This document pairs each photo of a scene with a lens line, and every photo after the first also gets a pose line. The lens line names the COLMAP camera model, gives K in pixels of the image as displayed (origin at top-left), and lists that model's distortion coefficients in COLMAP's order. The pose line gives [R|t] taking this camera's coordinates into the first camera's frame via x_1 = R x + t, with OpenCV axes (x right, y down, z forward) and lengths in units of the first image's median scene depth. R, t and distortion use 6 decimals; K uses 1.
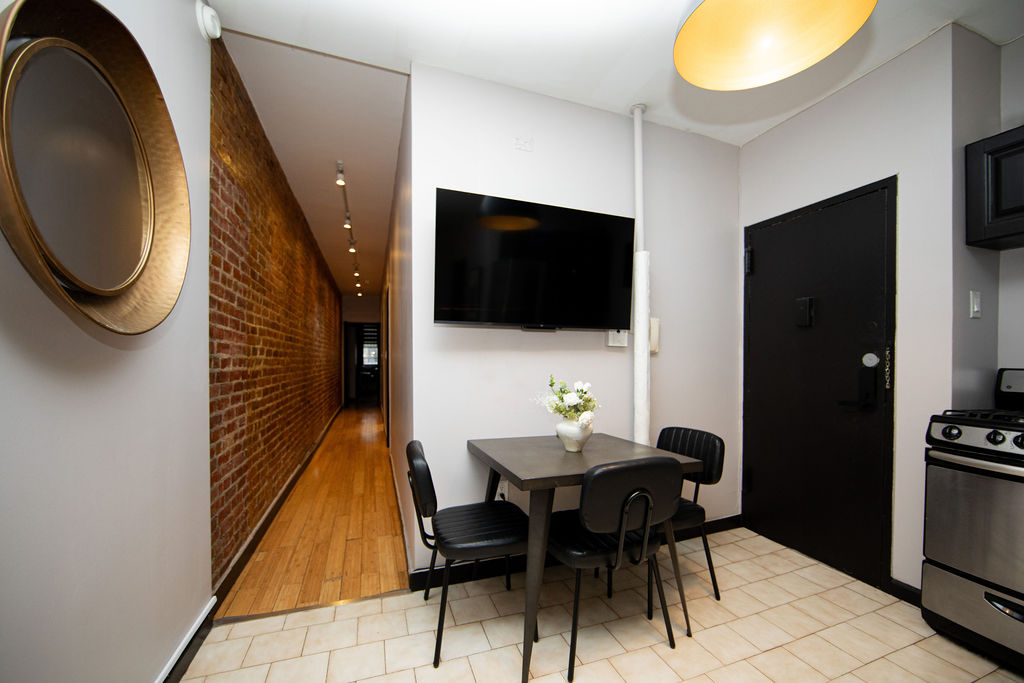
lens RADIAL K [[407.6, 0, 512.0], [0, 407.6, 341.5], [0, 0, 1]] dist [-0.006253, 0.000036]
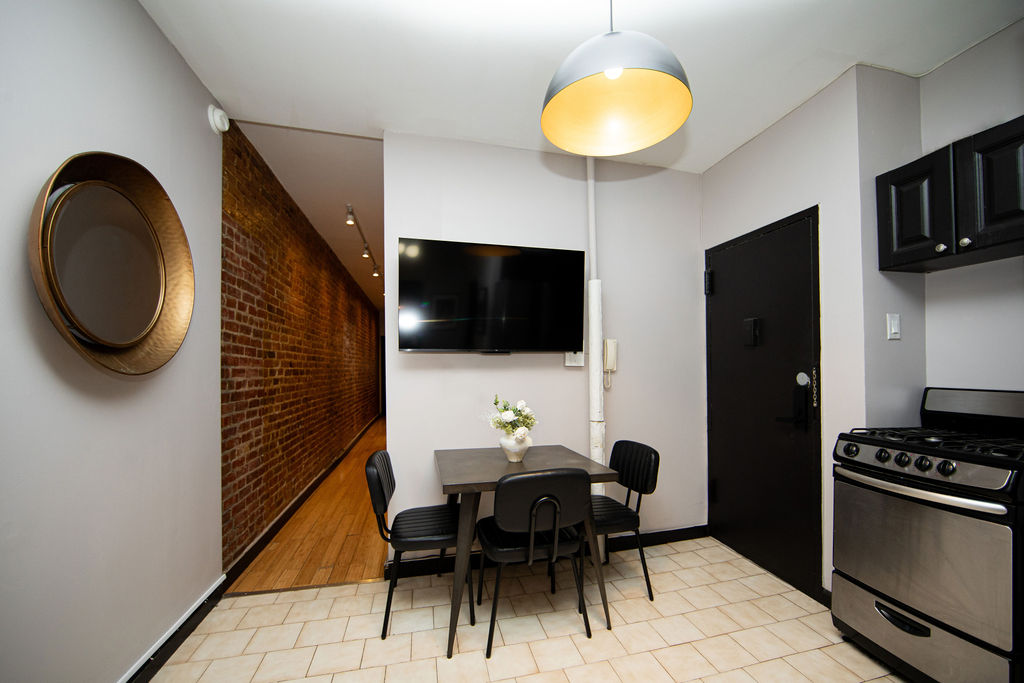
lens RADIAL K [[404.3, 0, 512.0], [0, 404.3, 341.5], [0, 0, 1]] dist [-0.007738, 0.000151]
pose [[0.993841, -0.017144, -0.109484, 0.242810], [0.015081, 0.999693, -0.019640, -0.041153], [0.109787, 0.017867, 0.993795, -0.120189]]
